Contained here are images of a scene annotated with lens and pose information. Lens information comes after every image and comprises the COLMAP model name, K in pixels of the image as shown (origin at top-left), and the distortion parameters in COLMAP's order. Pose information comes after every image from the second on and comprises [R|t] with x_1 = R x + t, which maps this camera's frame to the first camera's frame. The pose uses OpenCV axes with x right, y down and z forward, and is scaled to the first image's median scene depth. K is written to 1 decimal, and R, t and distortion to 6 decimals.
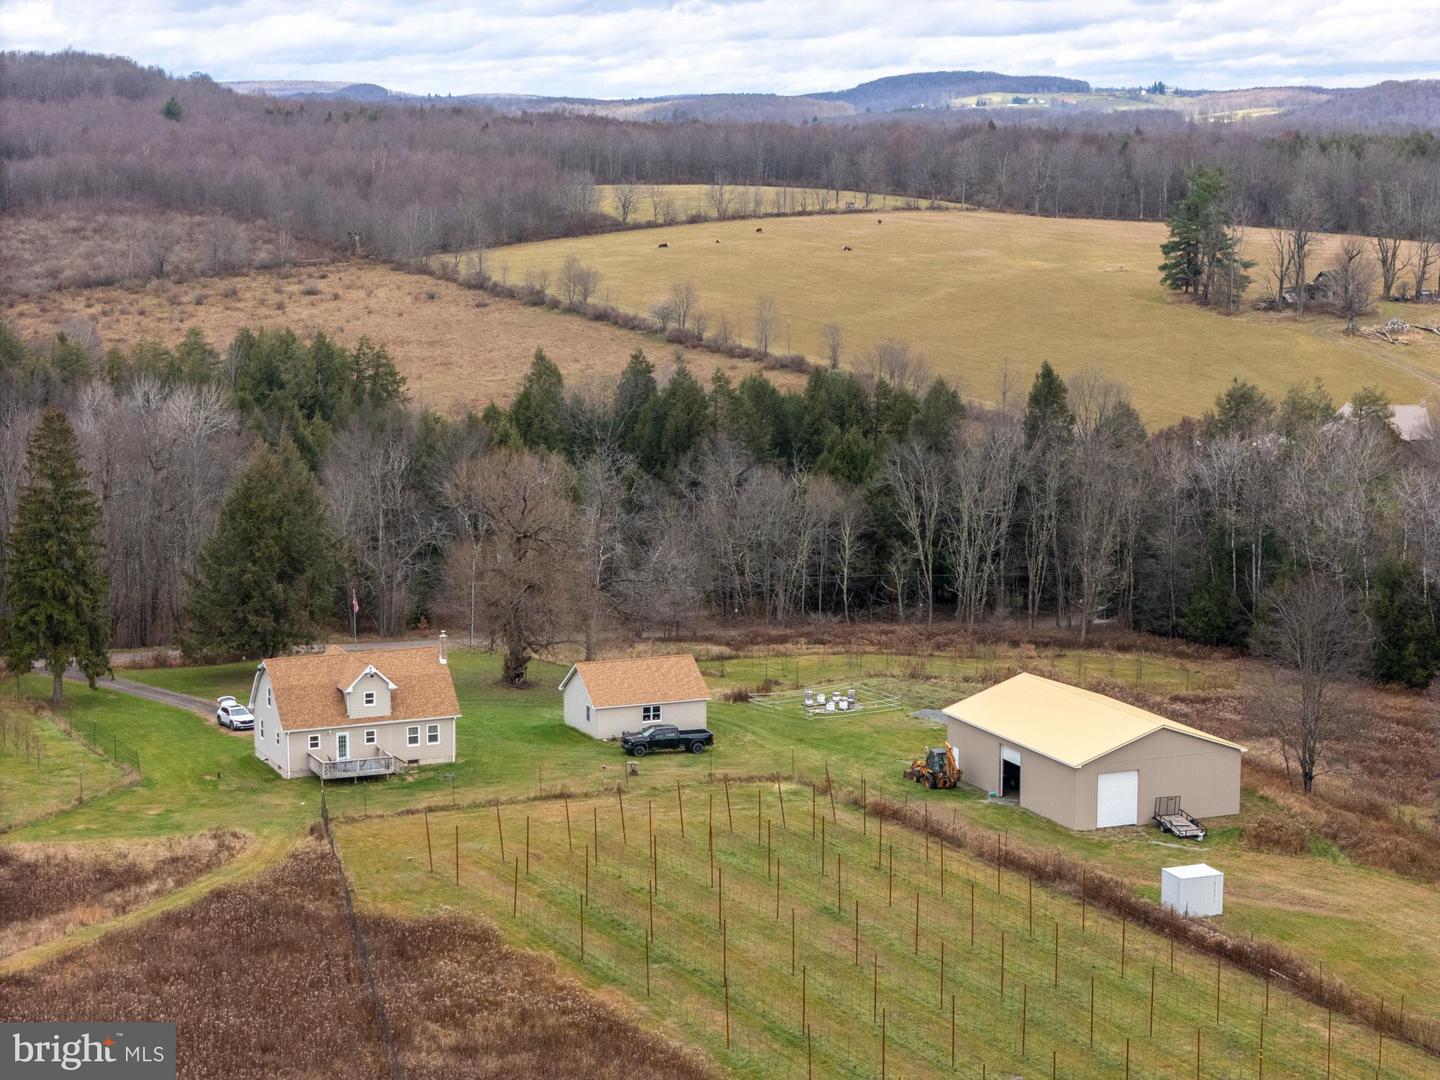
lens RADIAL K [[2887.3, 0, 726.4], [0, 2887.3, 549.6], [0, 0, 1]] dist [-0.122515, 0.000000]
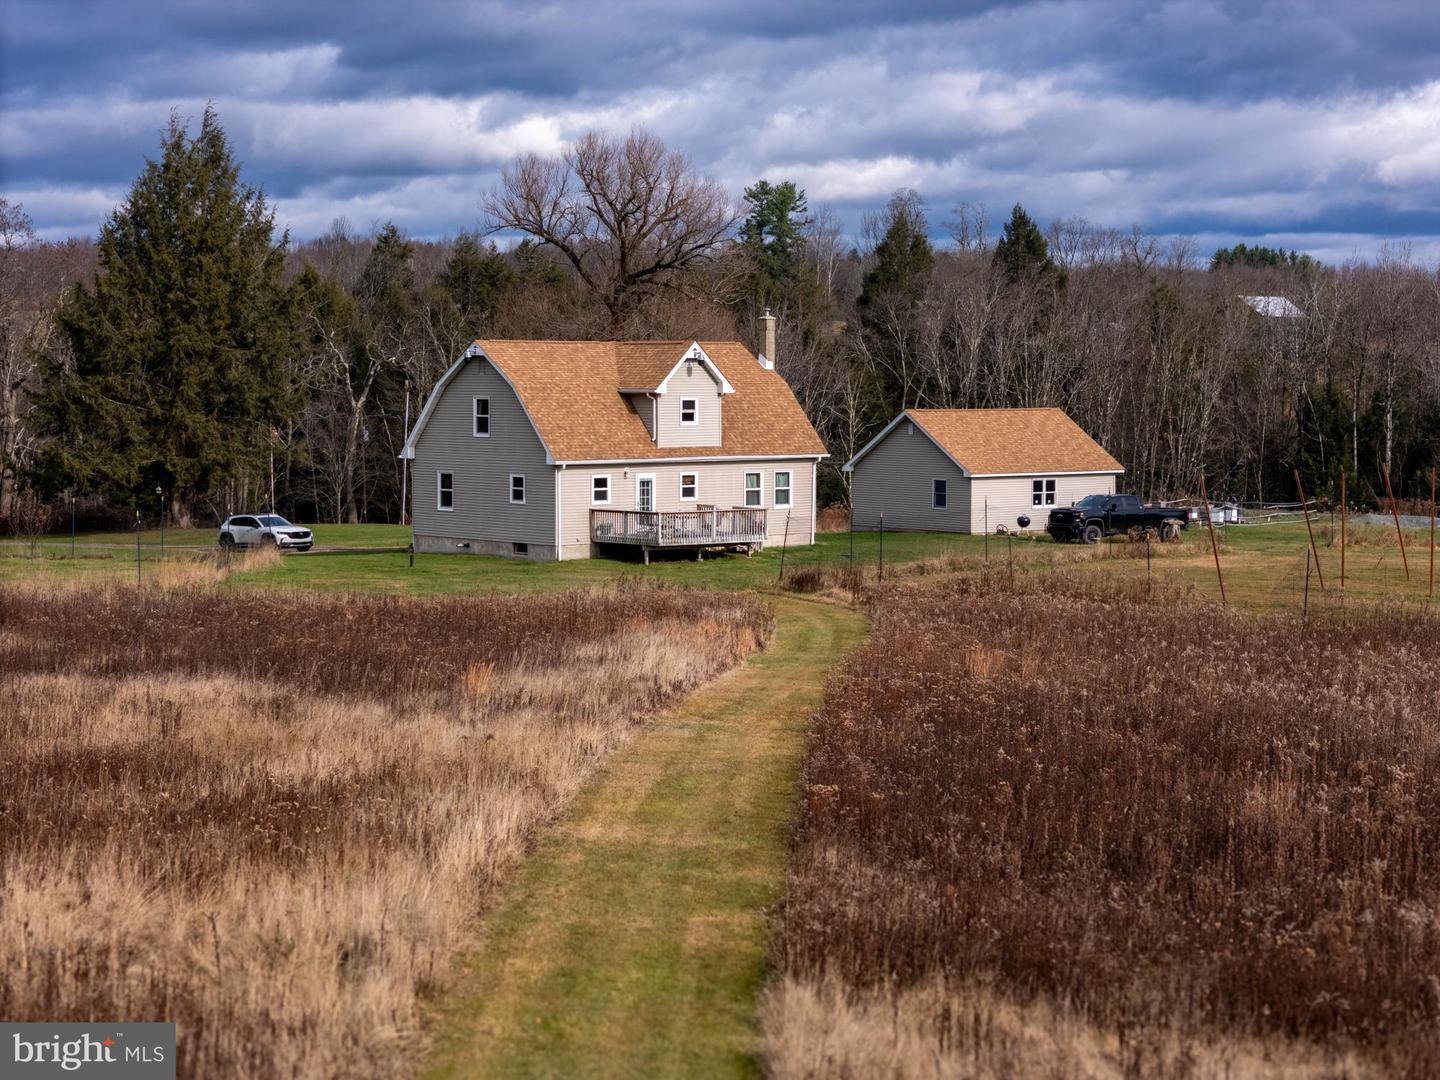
lens RADIAL K [[2887.3, 0, 717.9], [0, 2887.3, 536.2], [0, 0, 1]] dist [-0.122515, 0.000000]
pose [[0.956889, -0.013636, 0.290133, -0.182262], [0.039785, 0.995635, -0.084424, 0.079877], [-0.287716, 0.092327, 0.953255, 0.341066]]
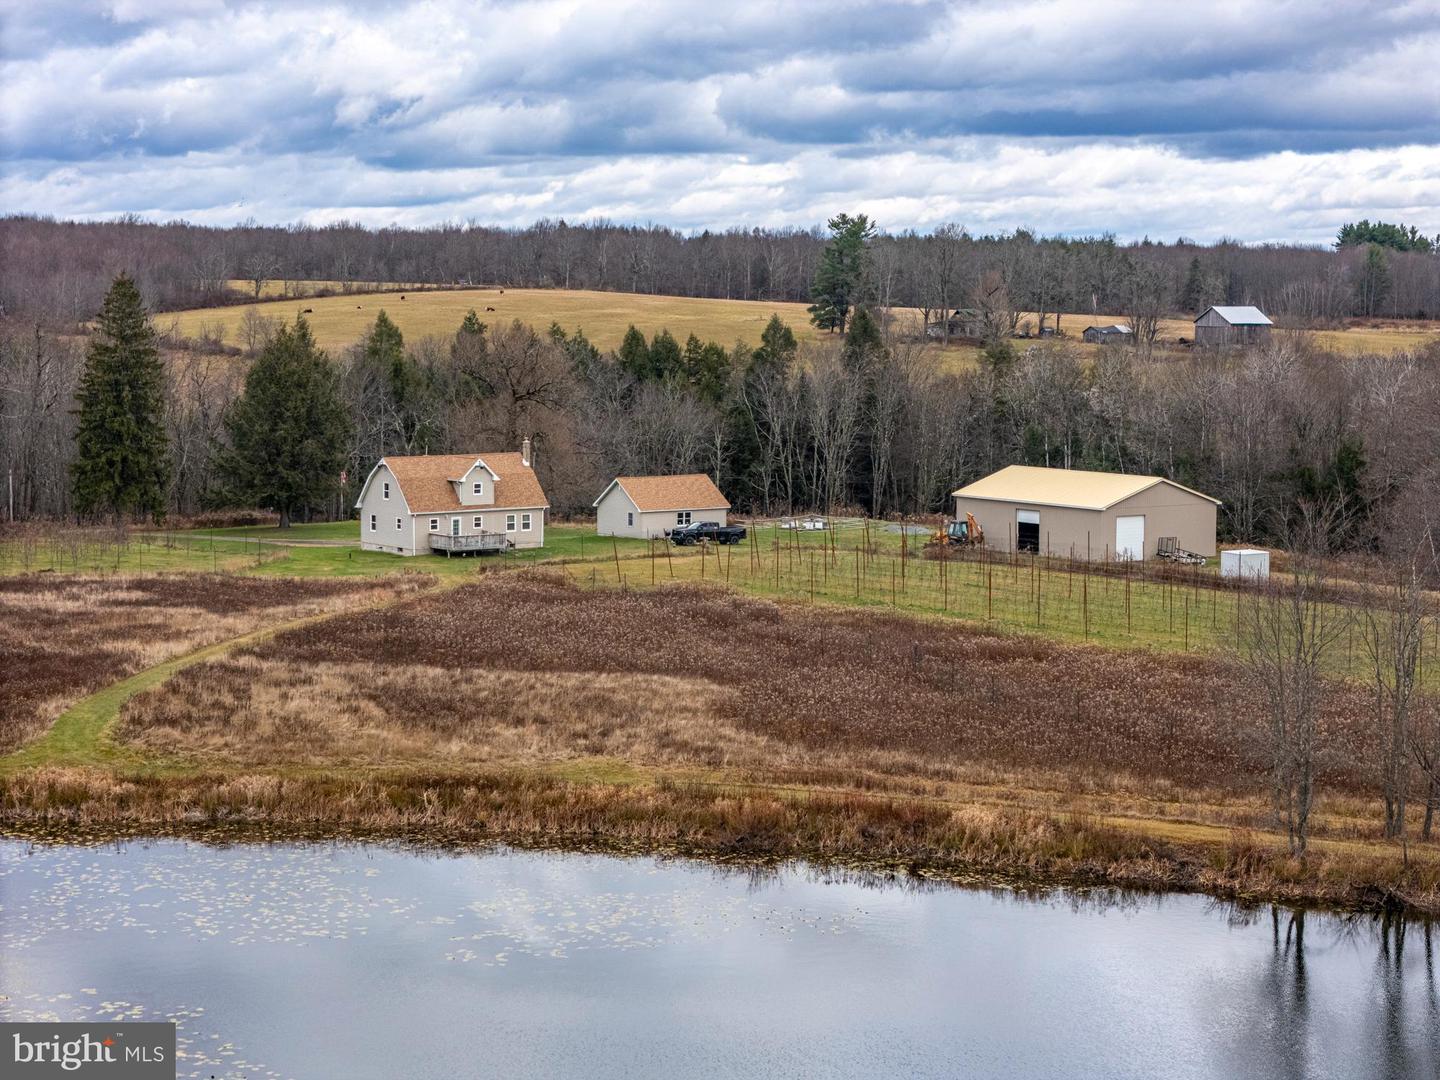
lens RADIAL K [[2887.3, 0, 718.5], [0, 2887.3, 533.2], [0, 0, 1]] dist [-0.122515, 0.000000]
pose [[0.981388, -0.013767, 0.191540, -0.170057], [0.026140, 0.997720, -0.062220, 0.097736], [-0.190247, 0.066068, 0.979511, -0.107589]]
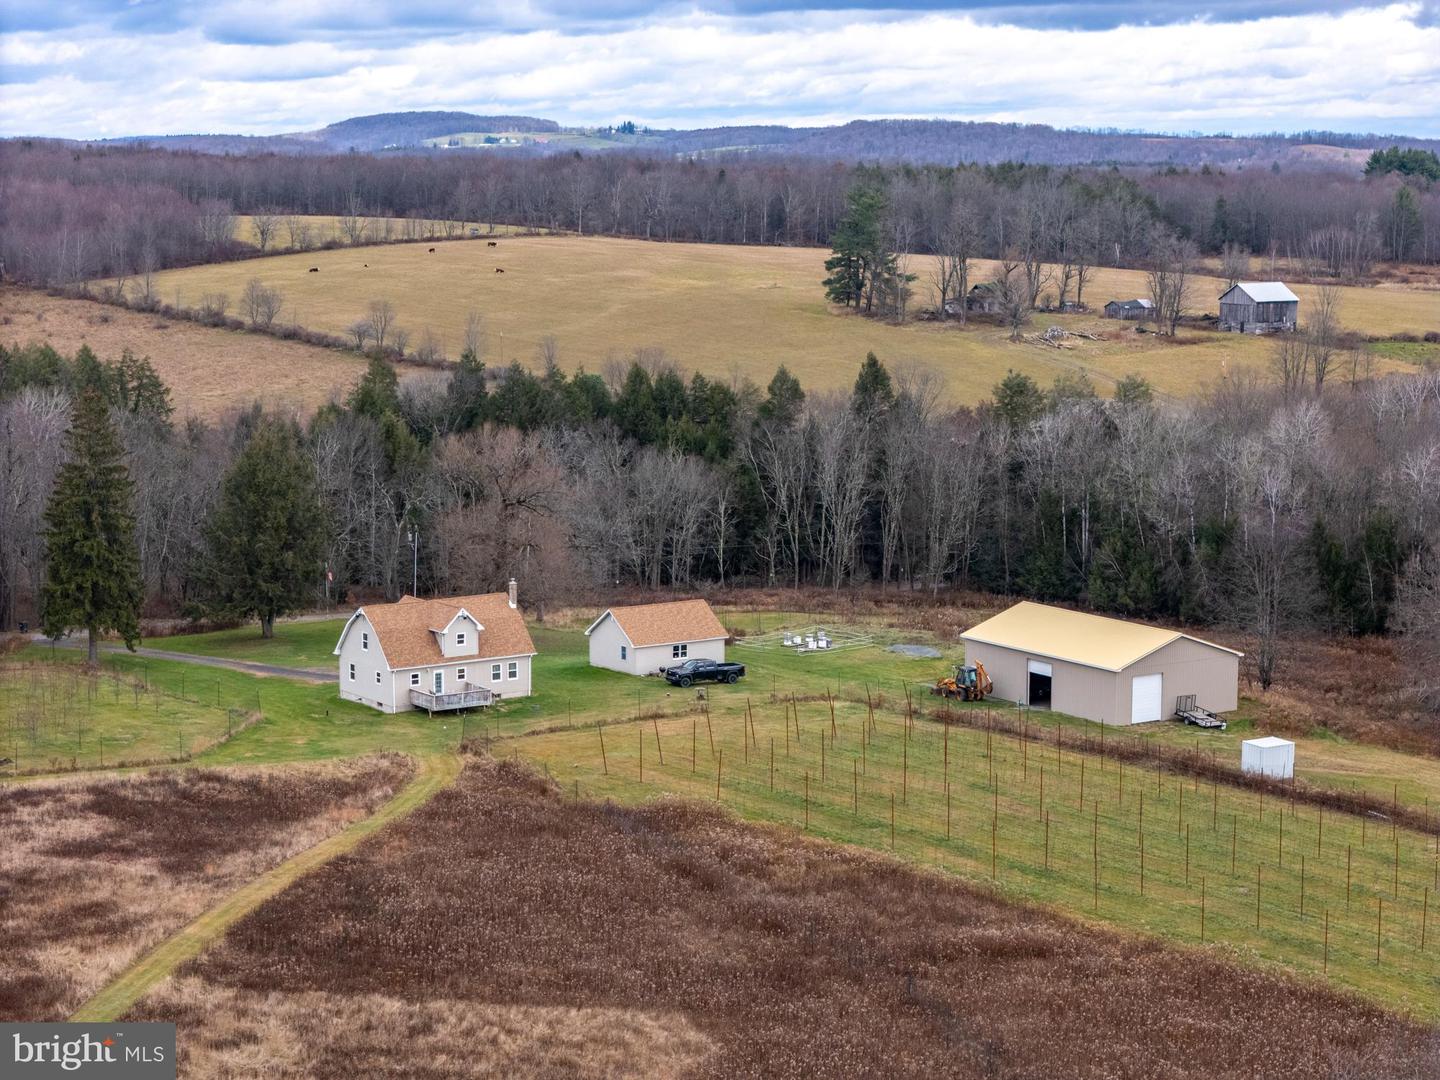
lens RADIAL K [[2887.3, 0, 715.9], [0, 2887.3, 550.0], [0, 0, 1]] dist [-0.122515, 0.000000]
pose [[0.983078, -0.023281, 0.181703, -0.154028], [0.025832, 0.999598, -0.011686, 0.022247], [-0.181358, 0.016182, 0.983284, -0.073372]]
